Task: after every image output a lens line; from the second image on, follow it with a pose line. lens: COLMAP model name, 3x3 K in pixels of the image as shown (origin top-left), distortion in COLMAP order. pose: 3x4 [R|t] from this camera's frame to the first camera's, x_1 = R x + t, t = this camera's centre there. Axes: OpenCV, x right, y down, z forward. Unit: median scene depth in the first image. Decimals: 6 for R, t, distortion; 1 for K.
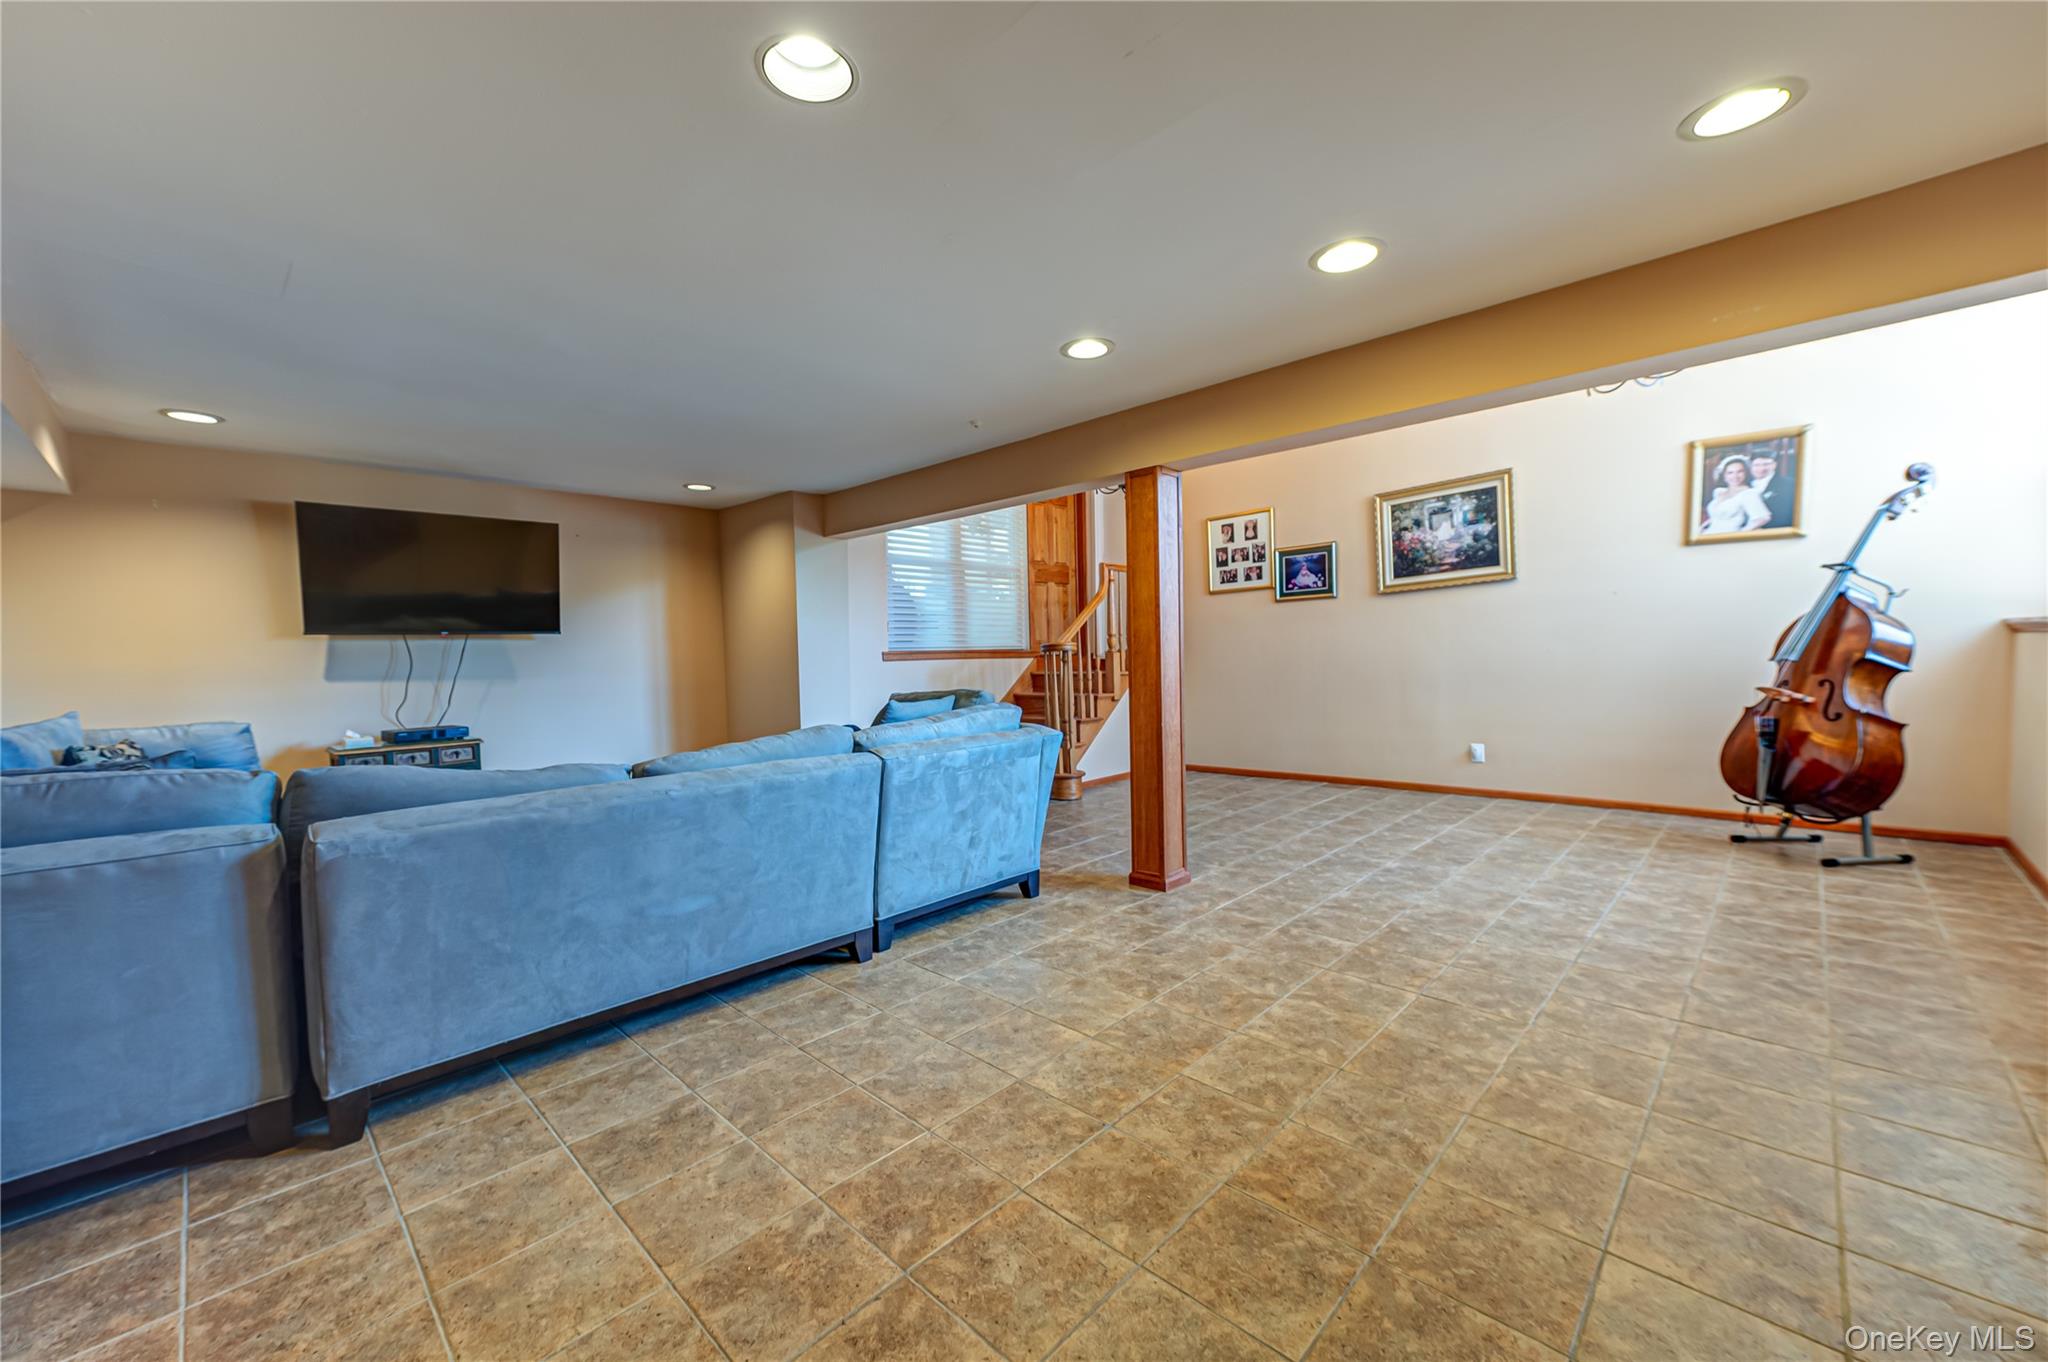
lens RADIAL K [[791.9, 0, 1022.9], [0, 791.9, 685.2], [0, 0, 1]] dist [0.011488, -0.000400]
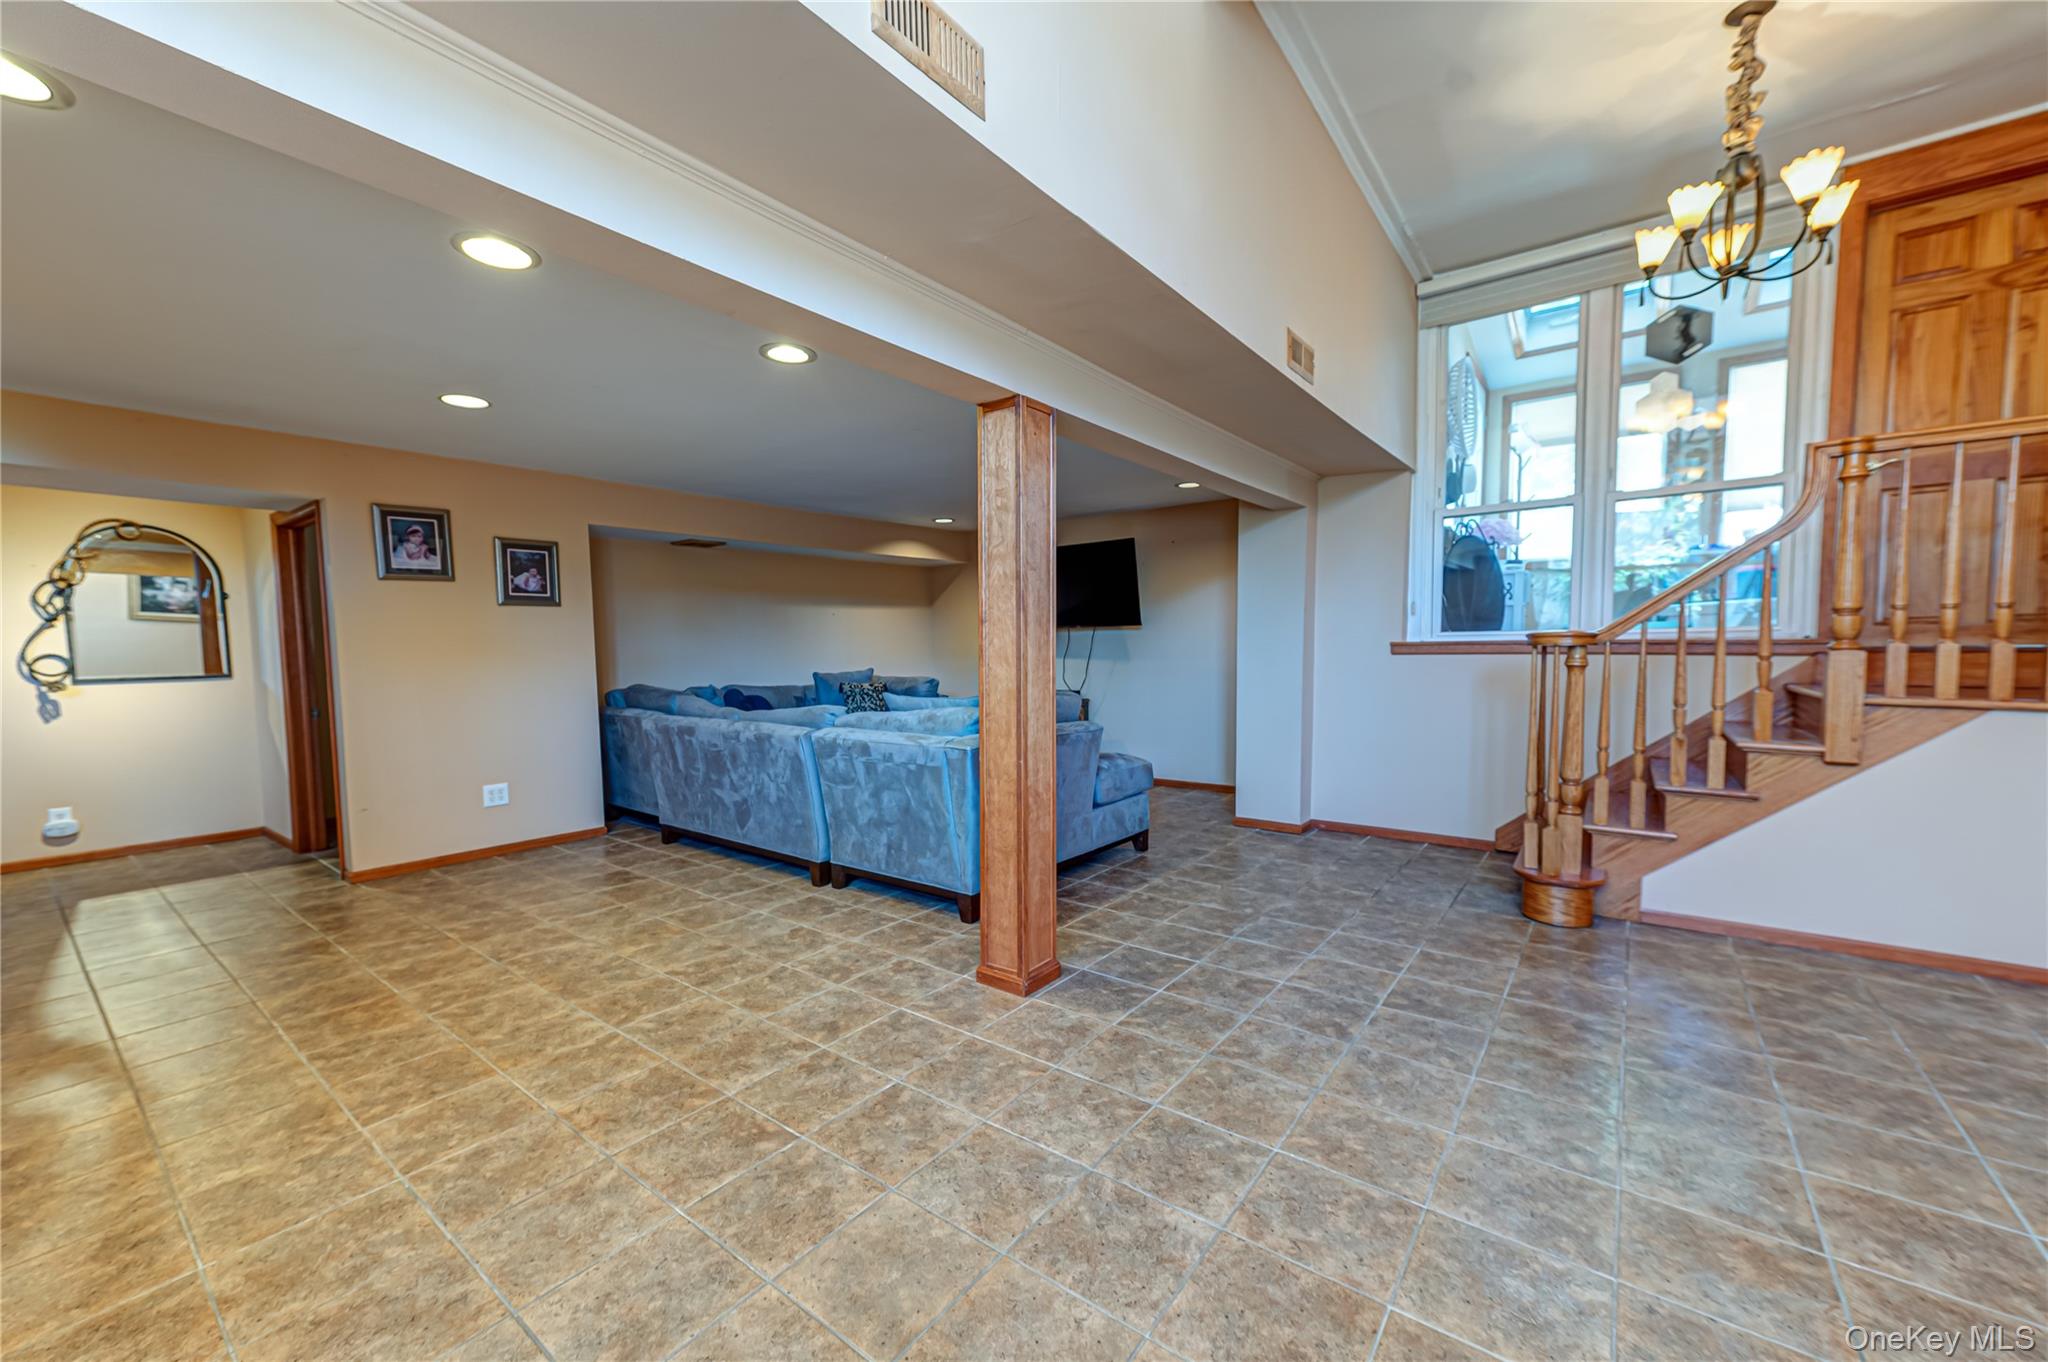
lens RADIAL K [[791.9, 0, 1021.1], [0, 791.9, 688.8], [0, 0, 1]] dist [0.011488, -0.000400]
pose [[0.119980, 0.076999, -0.989786, 1.090889], [-0.033763, 0.996728, 0.073446, -0.086255], [0.992202, 0.024606, 0.122187, 1.134406]]
